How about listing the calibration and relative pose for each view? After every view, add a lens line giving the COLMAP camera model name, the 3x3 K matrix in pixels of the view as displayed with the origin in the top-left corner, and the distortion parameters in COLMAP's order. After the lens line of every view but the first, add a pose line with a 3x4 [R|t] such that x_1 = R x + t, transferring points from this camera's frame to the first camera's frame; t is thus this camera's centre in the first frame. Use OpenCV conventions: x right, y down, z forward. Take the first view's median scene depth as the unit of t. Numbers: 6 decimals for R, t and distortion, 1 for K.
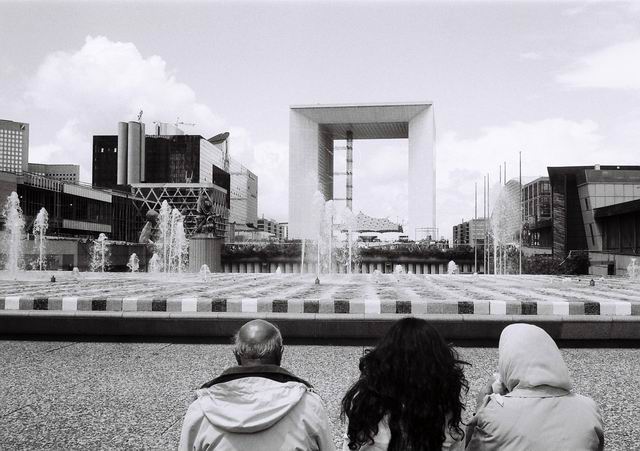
lens RADIAL K [[718.5, 0, 320.0], [0, 718.5, 225.5], [0, 0, 1]] dist [0.056487, 0.003458]
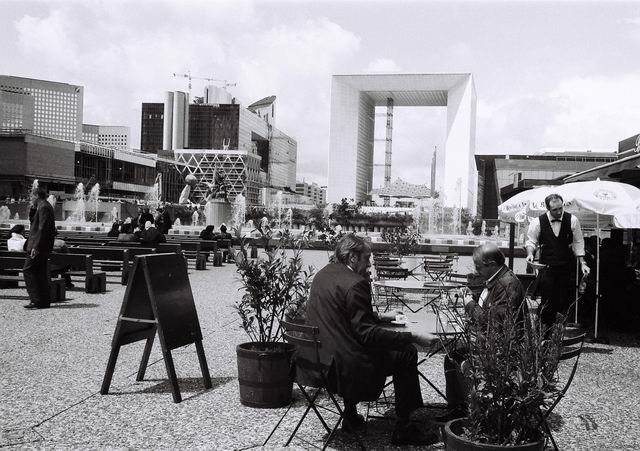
lens RADIAL K [[720.9, 0, 320.0], [0, 720.9, 225.5], [0, 0, 1]] dist [0.114184, 0.002969]
pose [[0.997431, 0.027503, -0.066149, 0.028999], [-0.024113, 0.998381, 0.051524, -0.003235], [0.067459, -0.049796, 0.996479, -0.076600]]
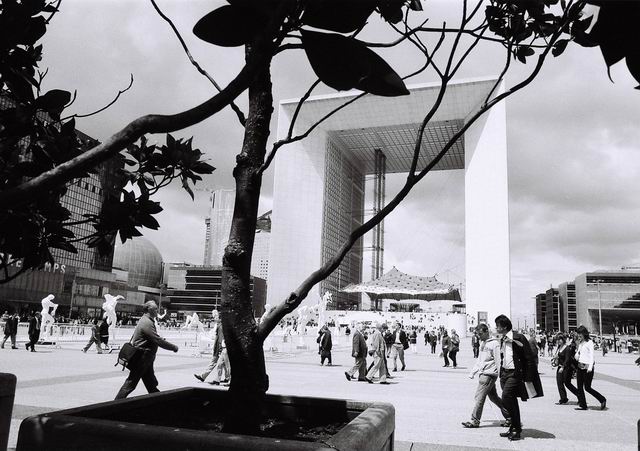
lens RADIAL K [[527.1, 0, 321.7], [0, 527.1, 228.4], [0, 0, 1]] dist [-0.031564, 0.003531]
pose [[0.986212, 0.005323, -0.165402, 0.140965], [-0.029975, 0.988696, -0.146905, 0.038355], [0.162750, 0.149837, 0.975224, 1.009747]]
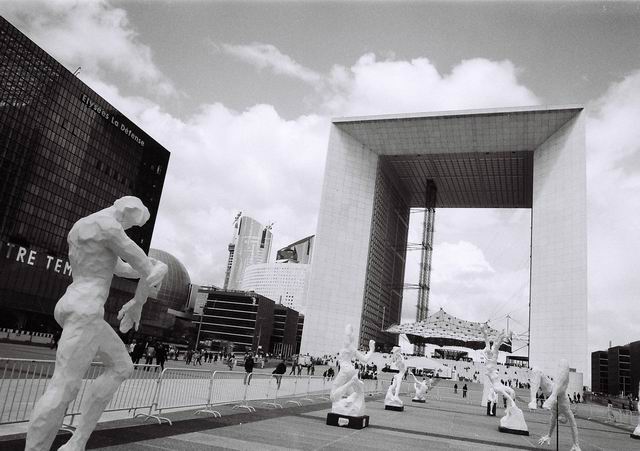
lens RADIAL K [[527.1, 0, 321.7], [0, 527.1, 228.4], [0, 0, 1]] dist [-0.031564, 0.003531]
pose [[0.977000, 0.065526, -0.202924, 0.086803], [-0.109446, 0.970802, -0.213458, 0.041115], [0.183012, 0.230758, 0.955645, 1.080959]]
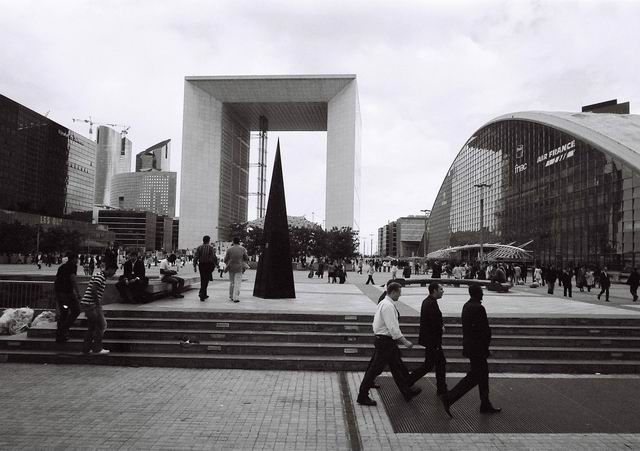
lens RADIAL K [[527.1, 0, 321.7], [0, 527.1, 228.4], [0, 0, 1]] dist [-0.031564, 0.003531]
pose [[0.997066, 0.017868, 0.074428, 0.133351], [-0.017248, 0.999811, -0.008965, 0.018724], [-0.074574, 0.007655, 0.997186, 0.711710]]
